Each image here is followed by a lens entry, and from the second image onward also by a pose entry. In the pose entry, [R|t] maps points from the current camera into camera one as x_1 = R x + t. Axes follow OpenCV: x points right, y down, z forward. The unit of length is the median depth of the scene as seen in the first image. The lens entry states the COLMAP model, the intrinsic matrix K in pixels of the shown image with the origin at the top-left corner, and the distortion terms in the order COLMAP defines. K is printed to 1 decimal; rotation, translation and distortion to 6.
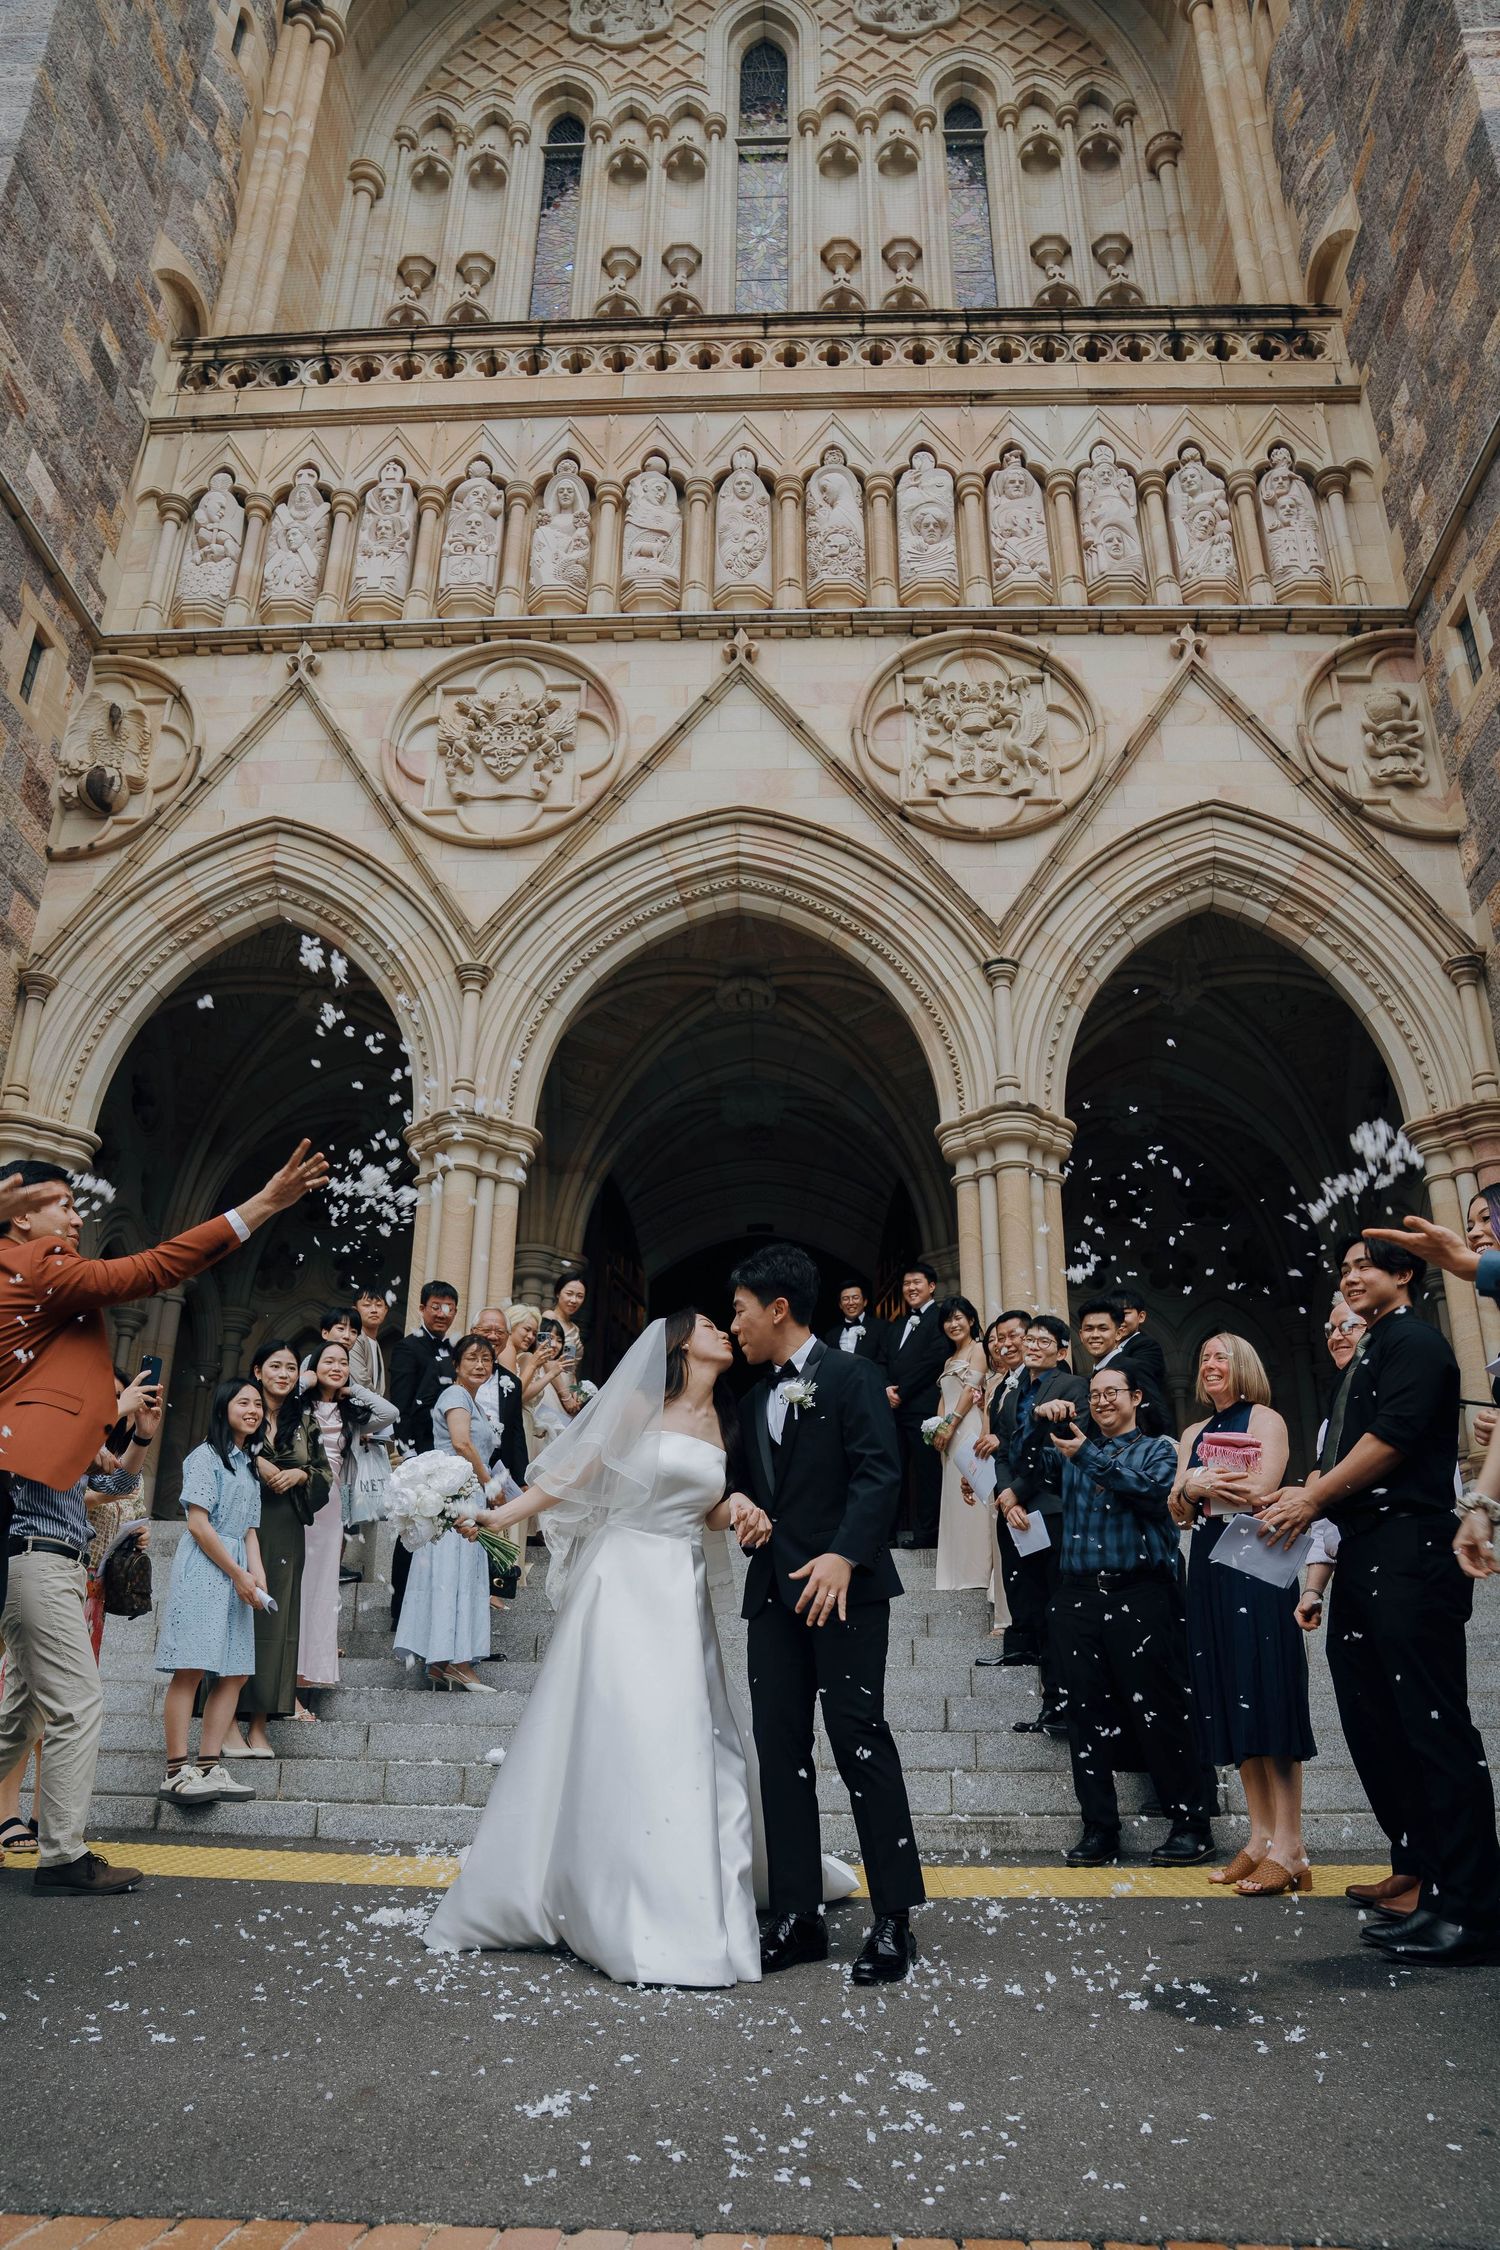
lens RADIAL K [[1540.1, 0, 756.5], [0, 1540.1, 1128.3], [0, 0, 1]] dist [-0.116429, 0.089704]
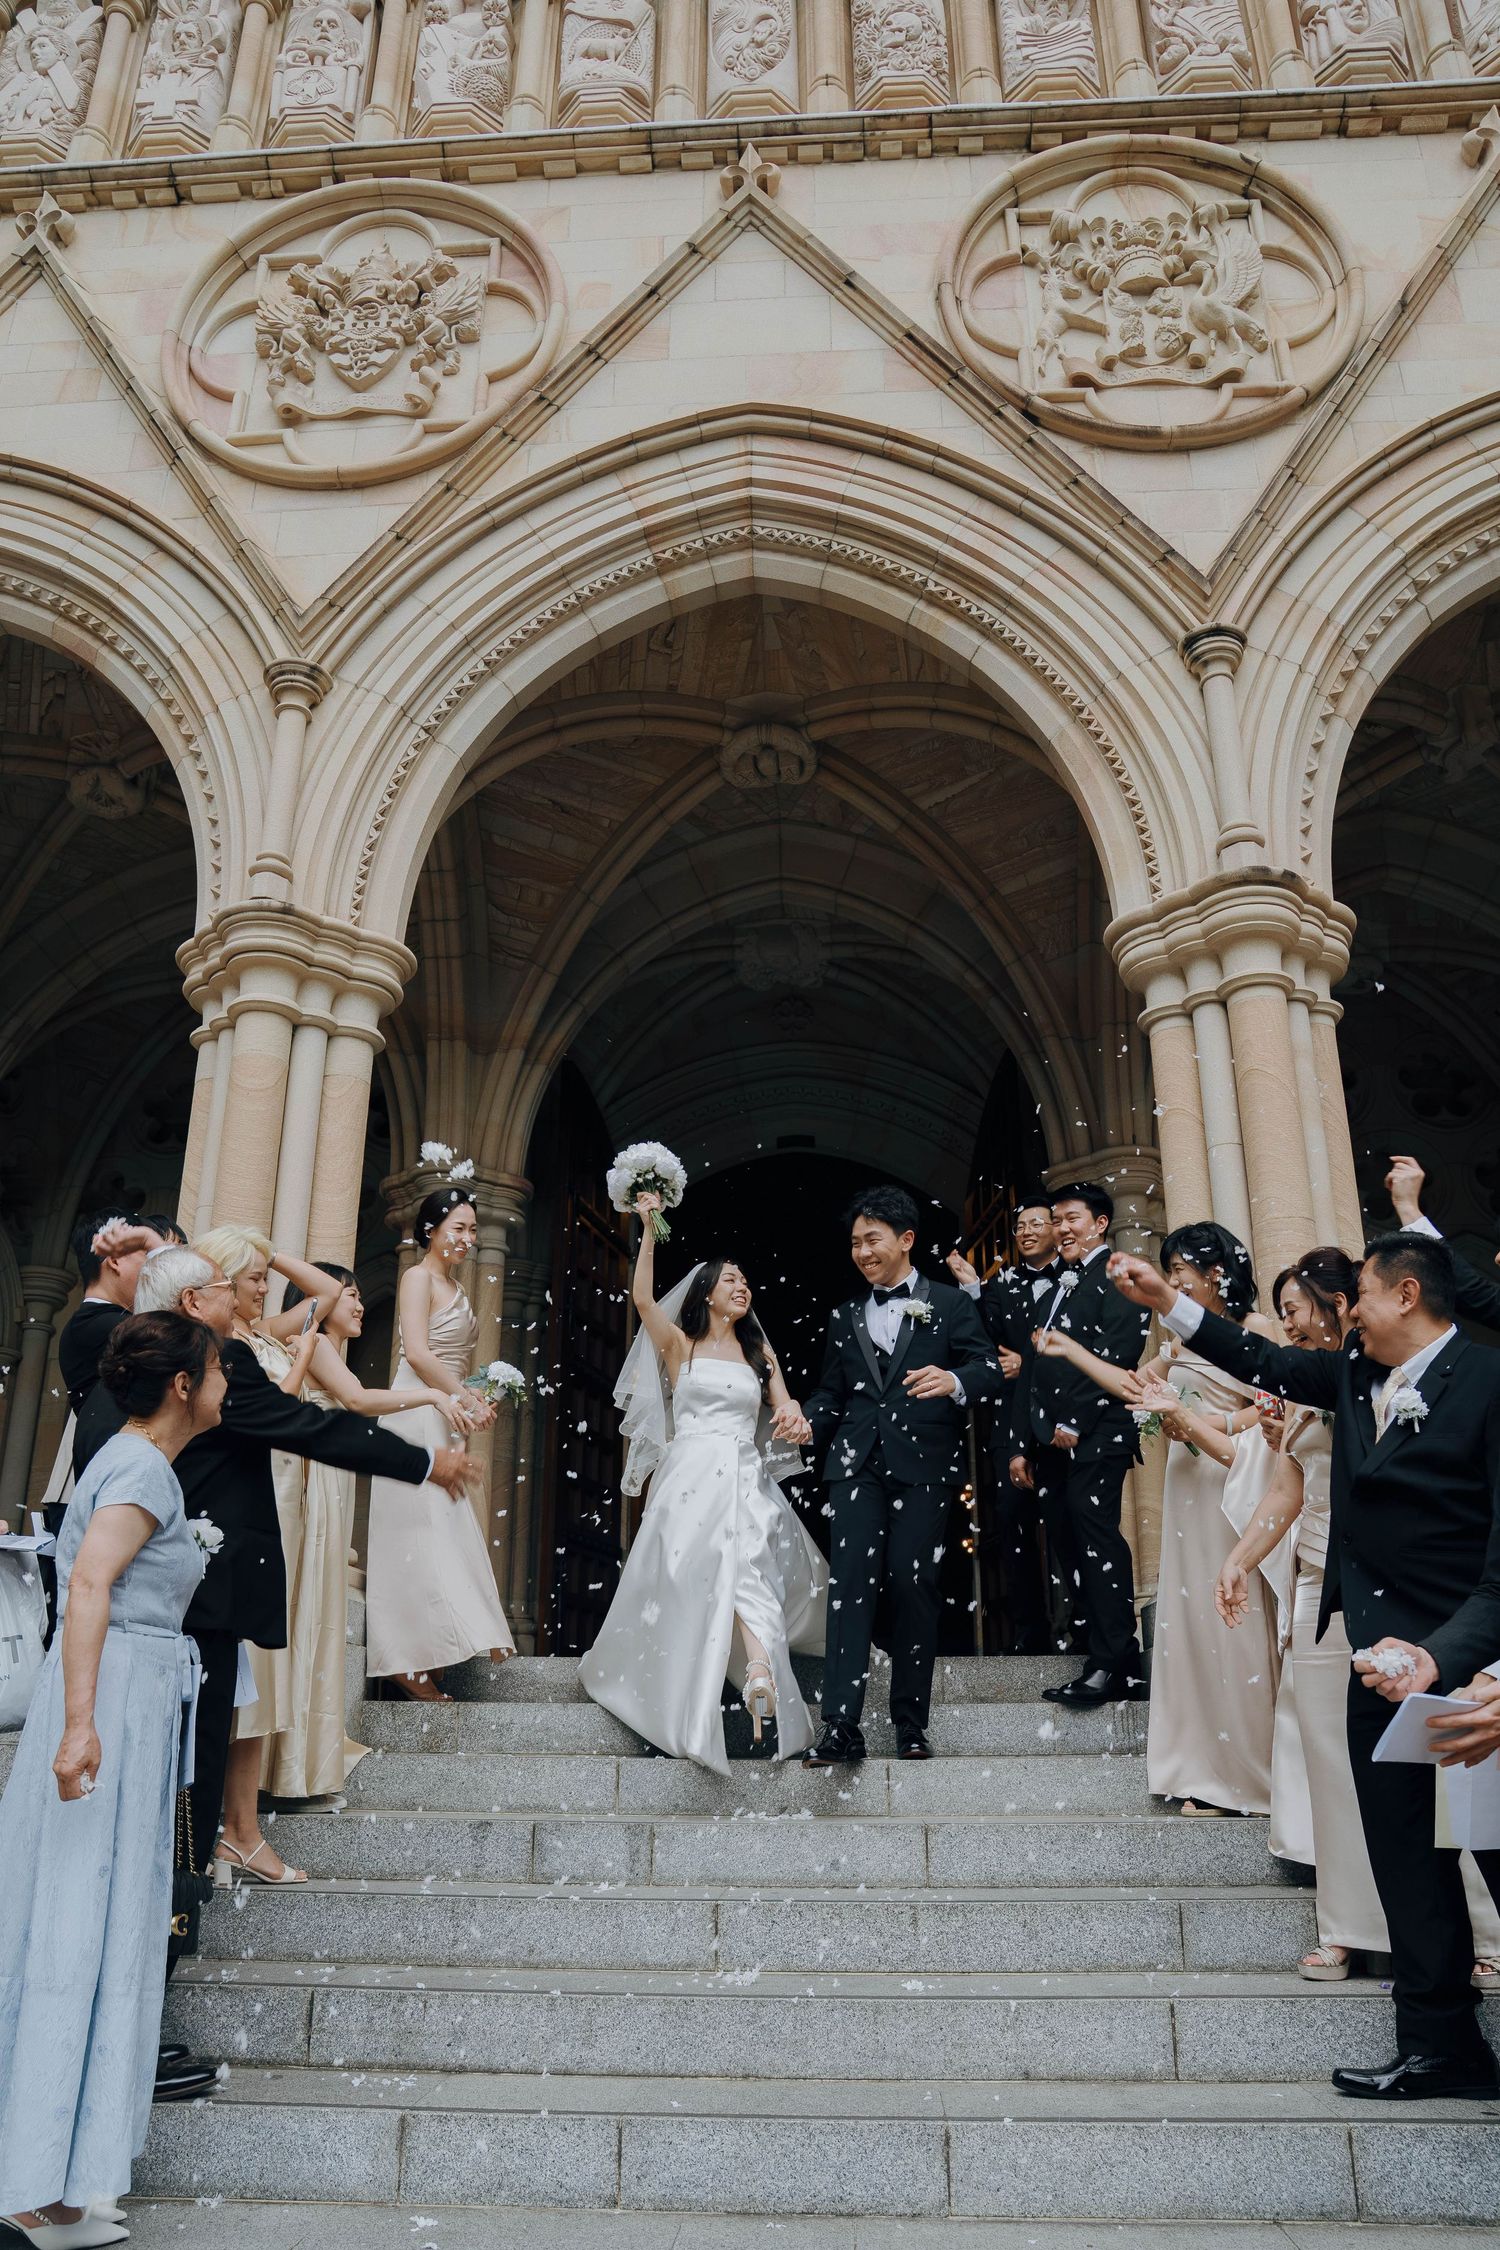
lens RADIAL K [[1540.1, 0, 751.9], [0, 1540.1, 1116.0], [0, 0, 1]] dist [-0.116429, 0.089704]
pose [[0.999620, -0.016116, -0.022383, -0.002121], [0.016449, 0.999755, 0.014795, 0.054504], [0.022139, -0.015158, 0.999640, 0.405535]]
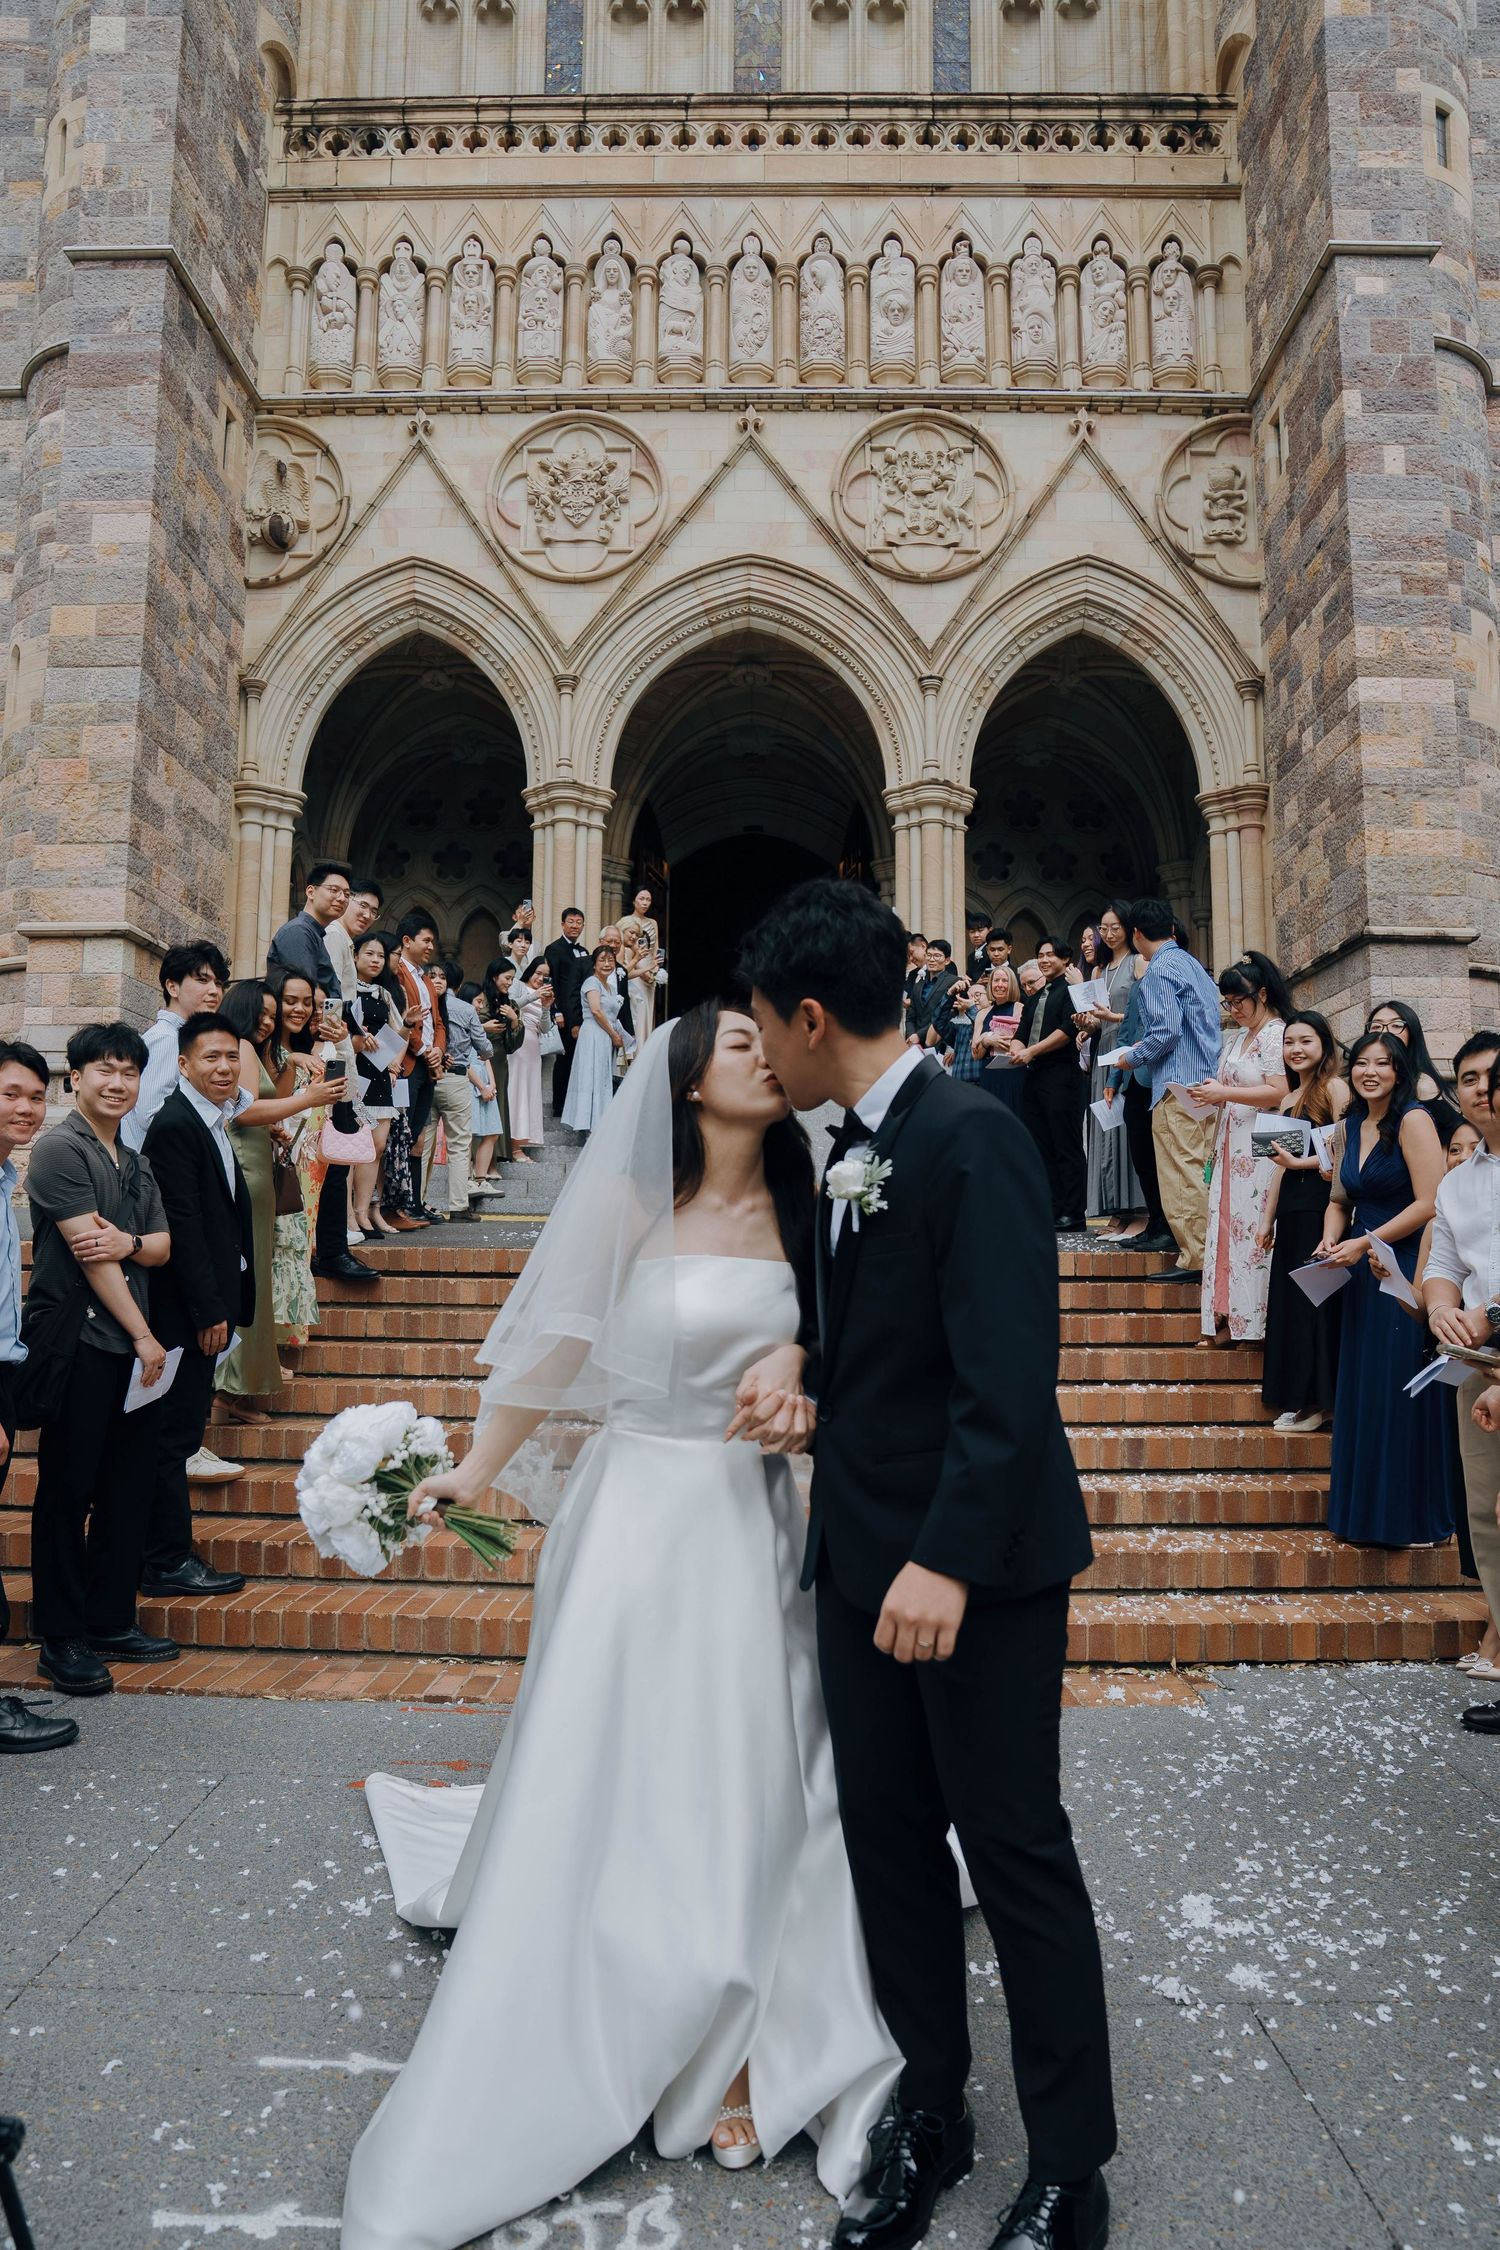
lens RADIAL K [[1540.1, 0, 768.2], [0, 1540.1, 1142.0], [0, 0, 1]] dist [-0.116429, 0.089704]
pose [[0.999361, -0.001920, 0.035689, -0.044329], [-0.009686, 0.946633, 0.322168, -0.144548], [-0.034403, -0.322308, 0.946010, -0.471487]]
